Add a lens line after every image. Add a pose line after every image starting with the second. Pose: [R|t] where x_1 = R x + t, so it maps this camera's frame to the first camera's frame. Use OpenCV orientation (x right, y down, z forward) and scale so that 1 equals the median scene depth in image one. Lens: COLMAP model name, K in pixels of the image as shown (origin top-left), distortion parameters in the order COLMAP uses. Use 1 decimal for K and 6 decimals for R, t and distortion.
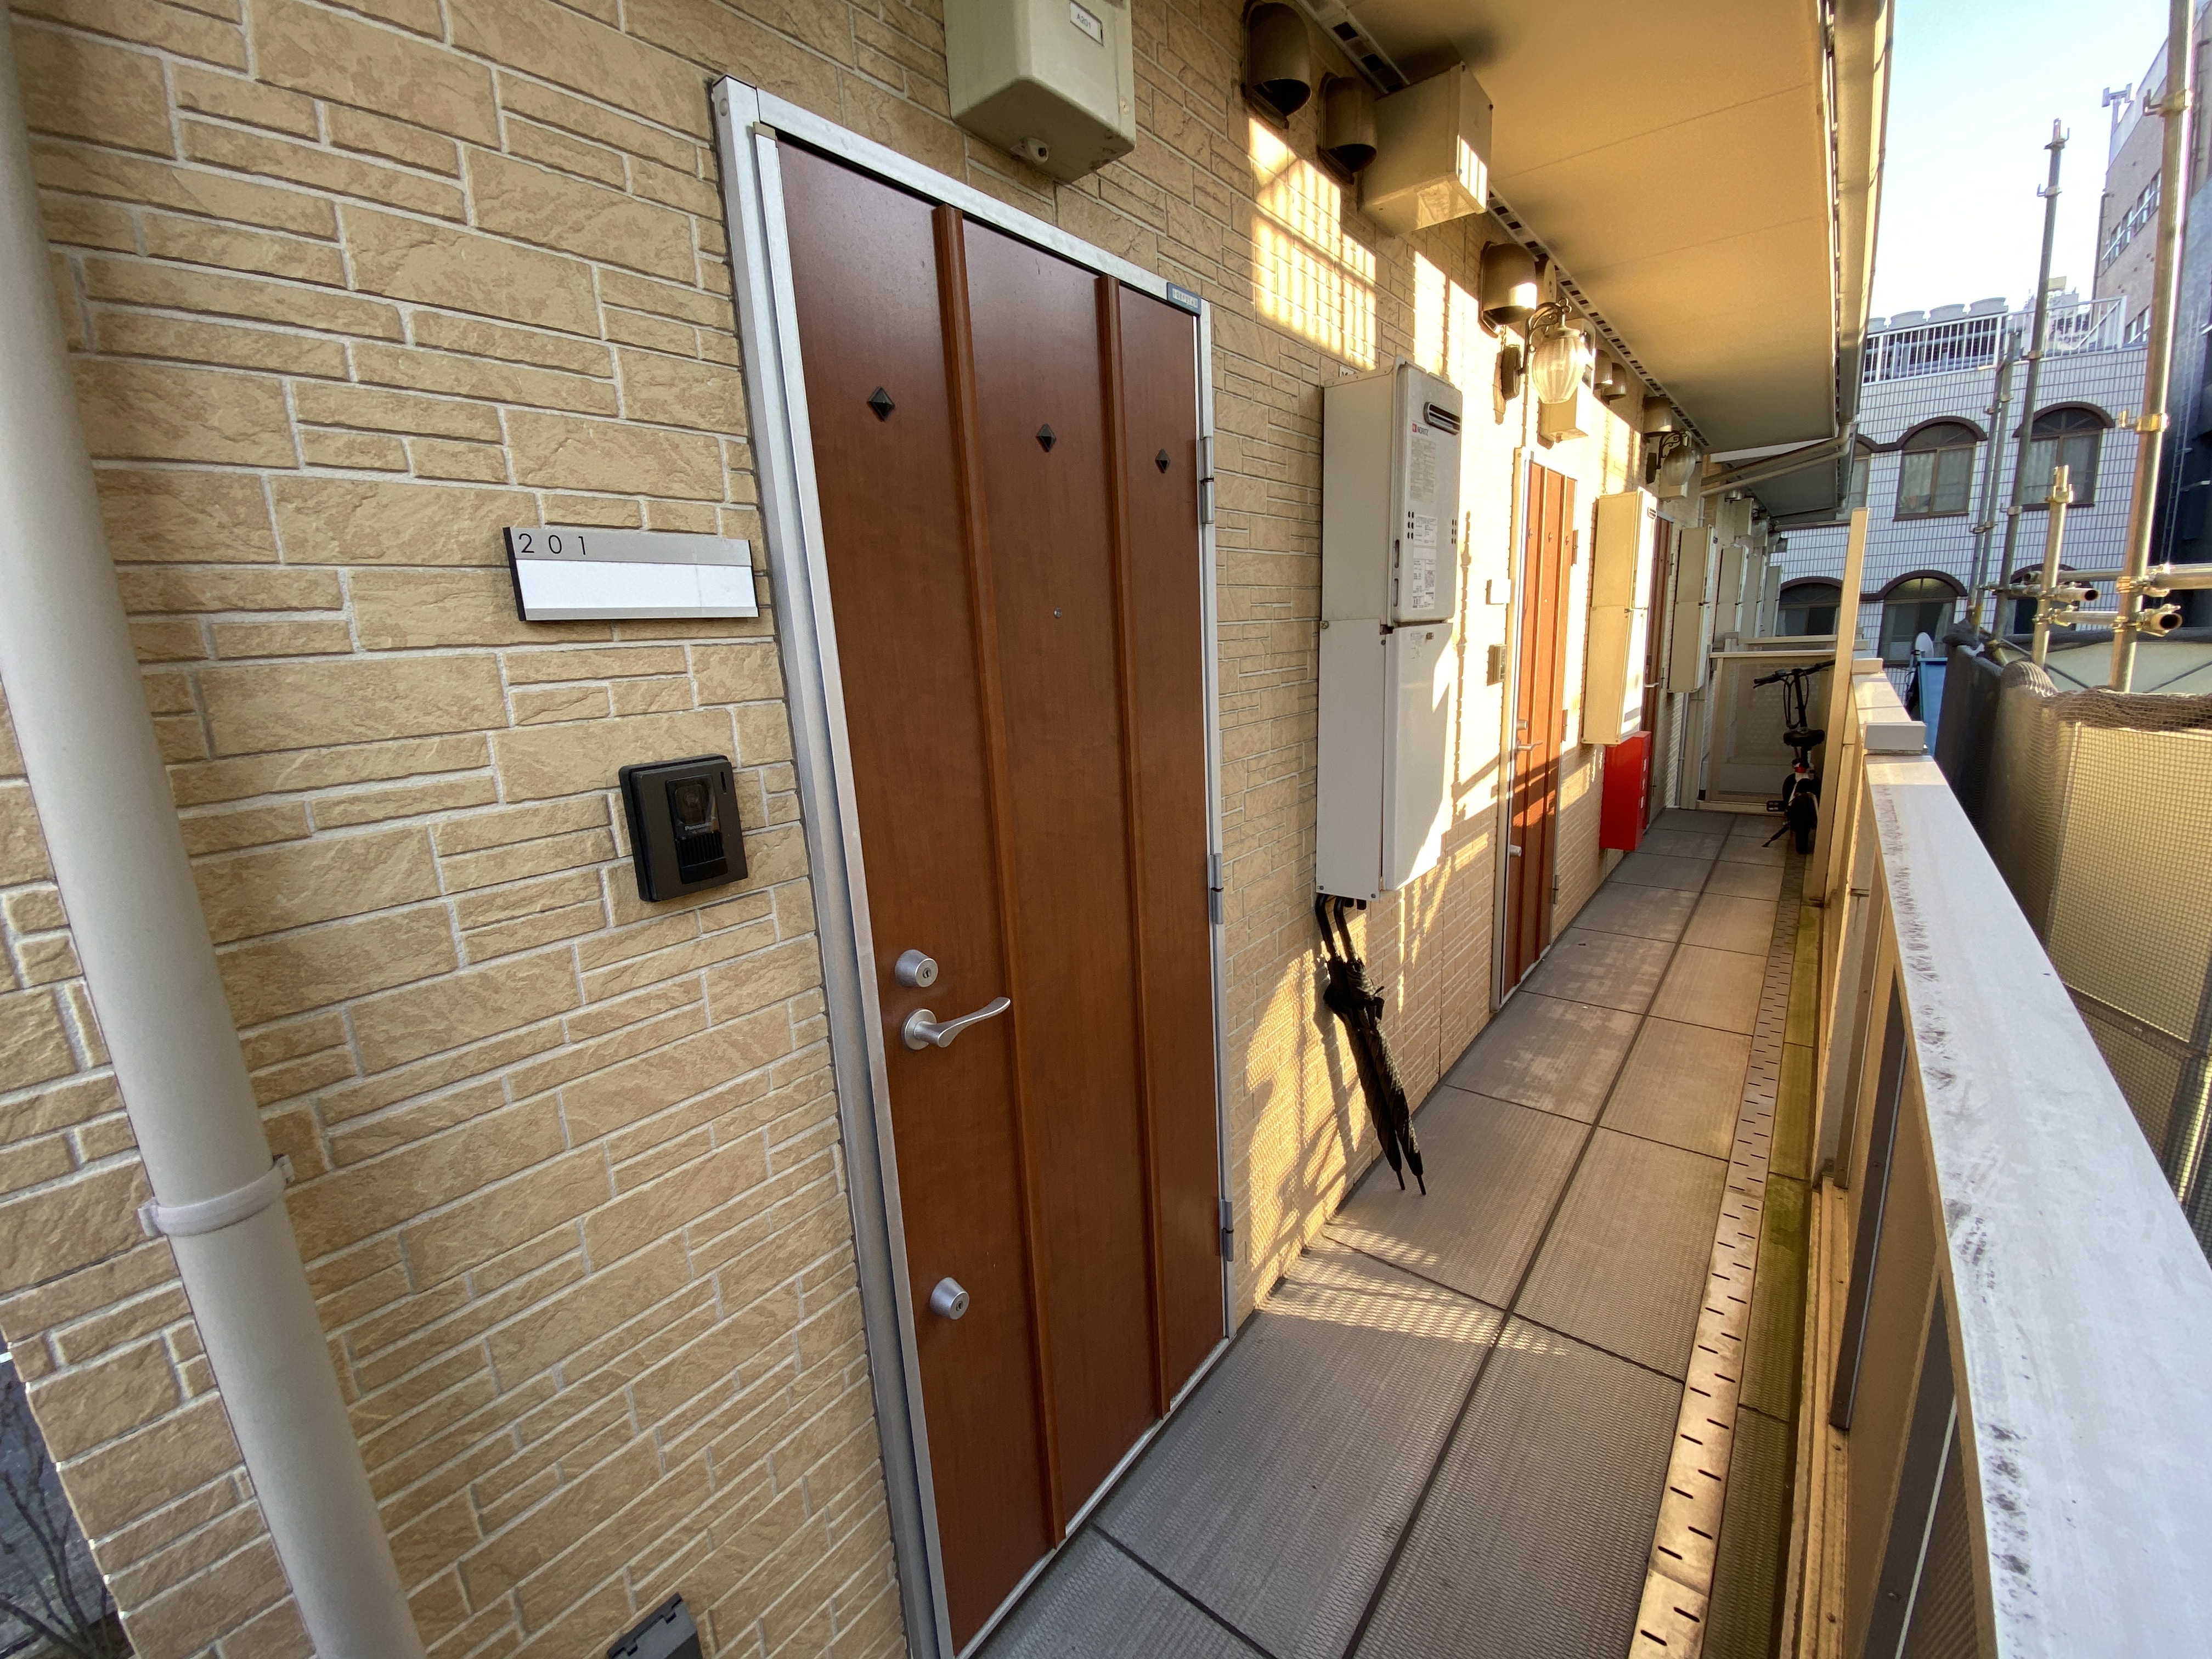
lens RADIAL K [[894.8, 0, 1103.5], [0, 894.8, 841.2], [0, 0, 1]] dist [0.012508, -0.016126]
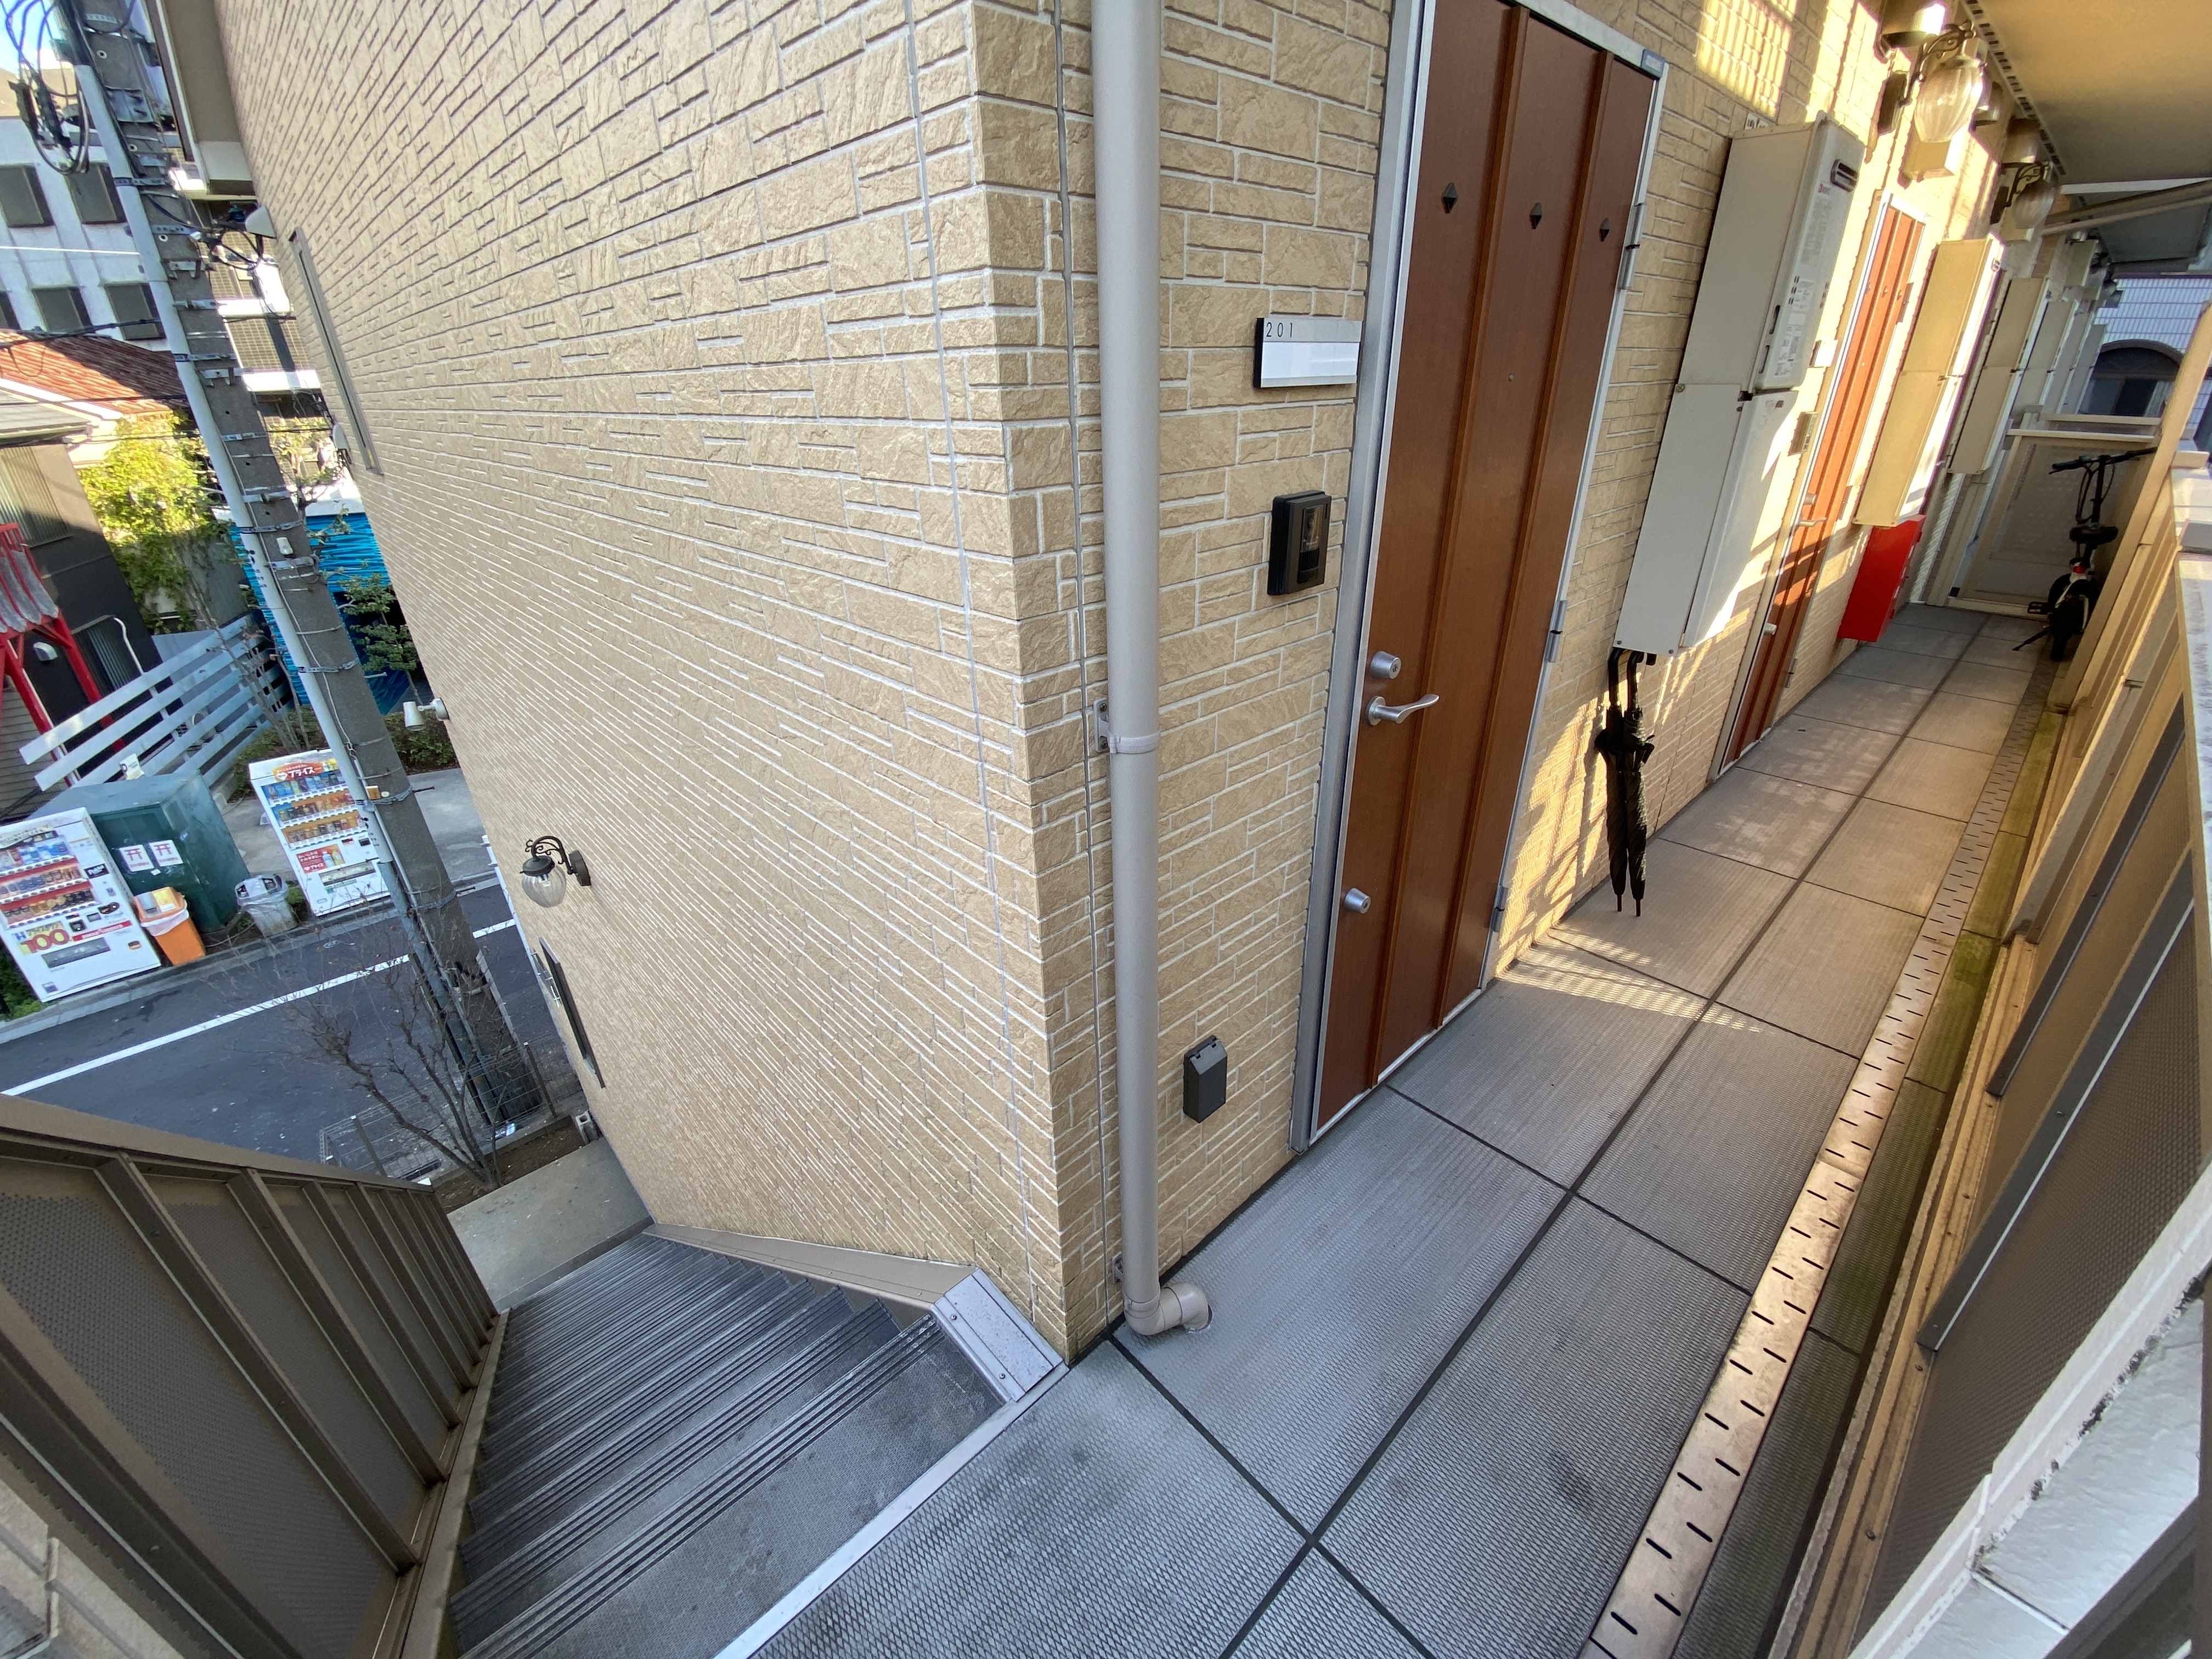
lens RADIAL K [[894.8, 0, 1086.5], [0, 894.8, 843.3], [0, 0, 1]] dist [0.012508, -0.016126]
pose [[0.988028, 0.091463, -0.124238, -0.256093], [-0.057002, 0.964751, 0.256916, 0.044059], [0.143357, -0.246758, 0.958415, -0.246521]]
